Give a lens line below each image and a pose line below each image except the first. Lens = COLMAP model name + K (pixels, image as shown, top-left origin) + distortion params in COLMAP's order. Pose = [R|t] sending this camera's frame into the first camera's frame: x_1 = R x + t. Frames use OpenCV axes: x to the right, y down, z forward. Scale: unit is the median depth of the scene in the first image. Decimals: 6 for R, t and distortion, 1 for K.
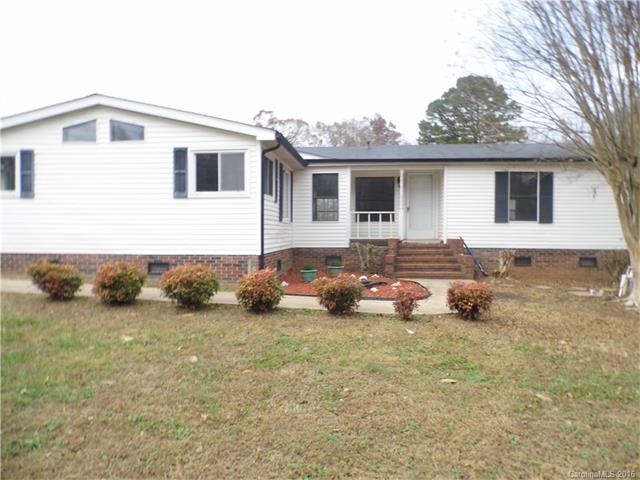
lens RADIAL K [[471.9, 0, 320.0], [0, 471.9, 240.0], [0, 0, 1]] dist [-0.008031, -0.000868]
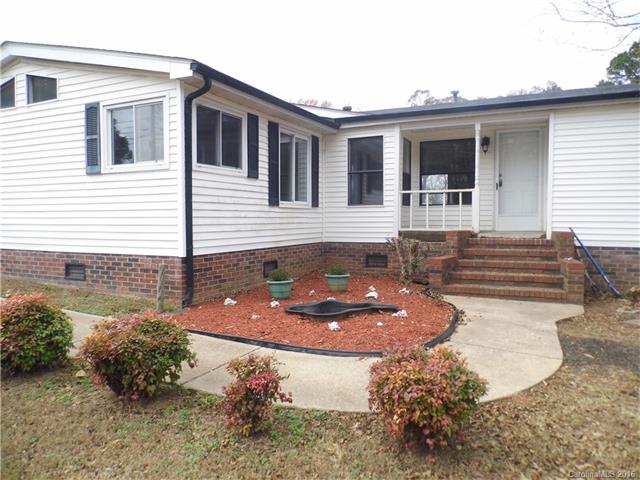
lens RADIAL K [[471.9, 0, 320.0], [0, 471.9, 240.0], [0, 0, 1]] dist [-0.008031, -0.000868]
pose [[0.939965, 0.012303, -0.341050, 0.204306], [-0.002549, 0.999575, 0.029033, -0.008683], [0.341262, -0.026421, 0.939597, 0.336256]]
